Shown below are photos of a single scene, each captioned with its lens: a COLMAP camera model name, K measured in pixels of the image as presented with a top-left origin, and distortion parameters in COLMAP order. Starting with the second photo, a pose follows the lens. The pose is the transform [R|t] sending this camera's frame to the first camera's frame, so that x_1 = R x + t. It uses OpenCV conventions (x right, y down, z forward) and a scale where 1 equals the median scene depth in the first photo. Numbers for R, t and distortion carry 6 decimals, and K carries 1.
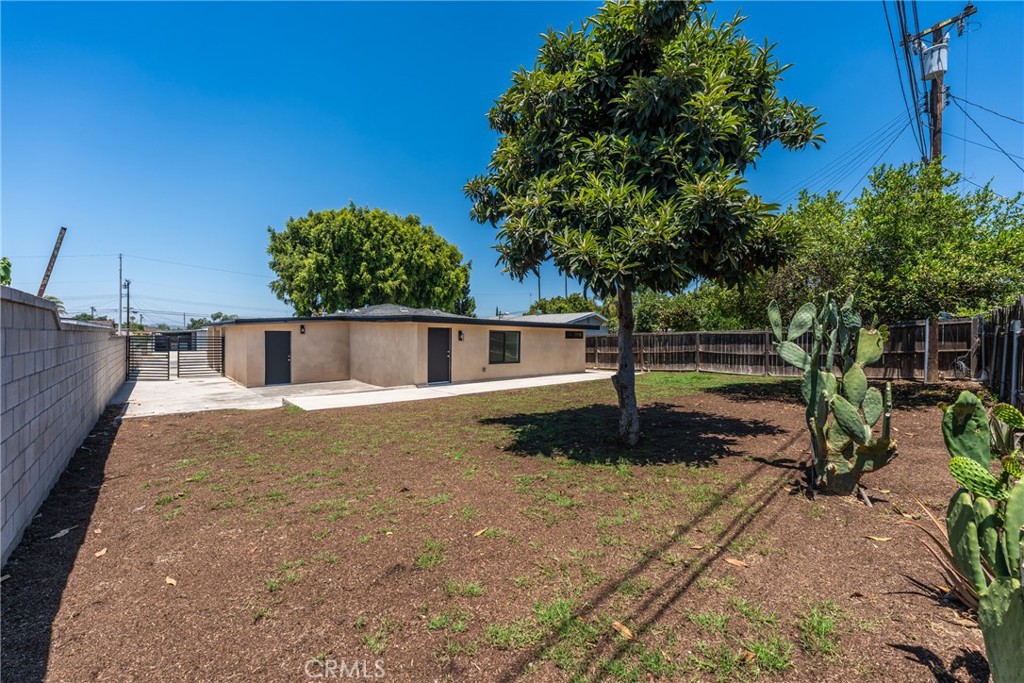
lens RADIAL K [[409.8, 0, 510.1], [0, 409.8, 342.2], [0, 0, 1]] dist [0.001871, 0.000048]
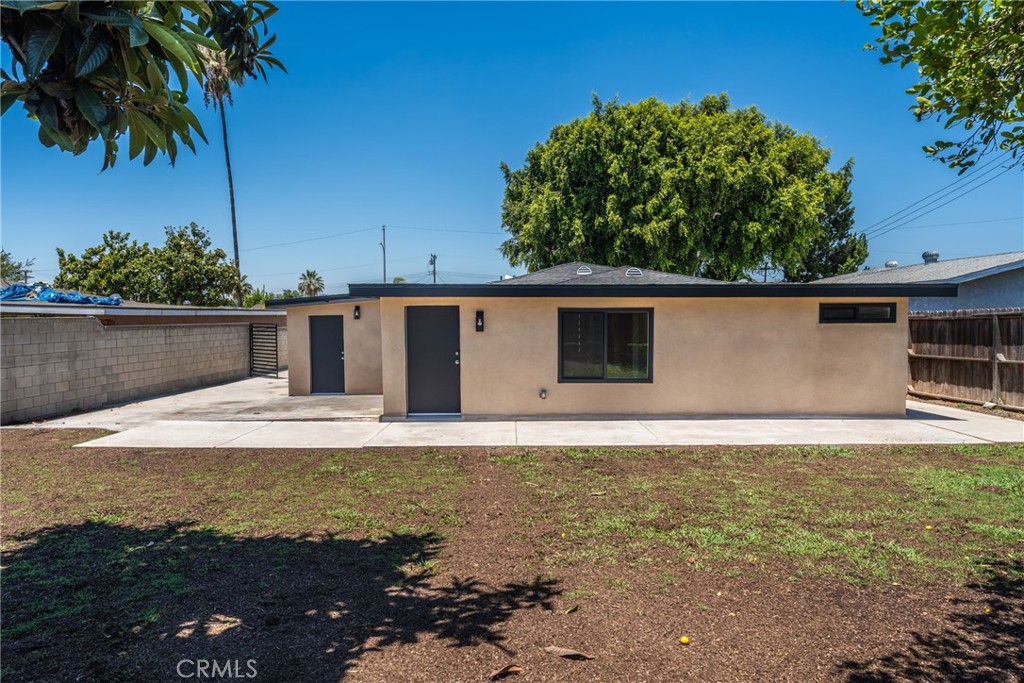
lens RADIAL K [[643.0, 0, 508.1], [0, 643.0, 346.4], [0, 0, 1]] dist [0.023813, -0.000446]
pose [[0.734966, 0.018851, -0.677841, 0.176935], [0.004396, 0.999460, 0.032561, -0.004401], [0.678089, -0.026911, 0.734487, 0.196466]]
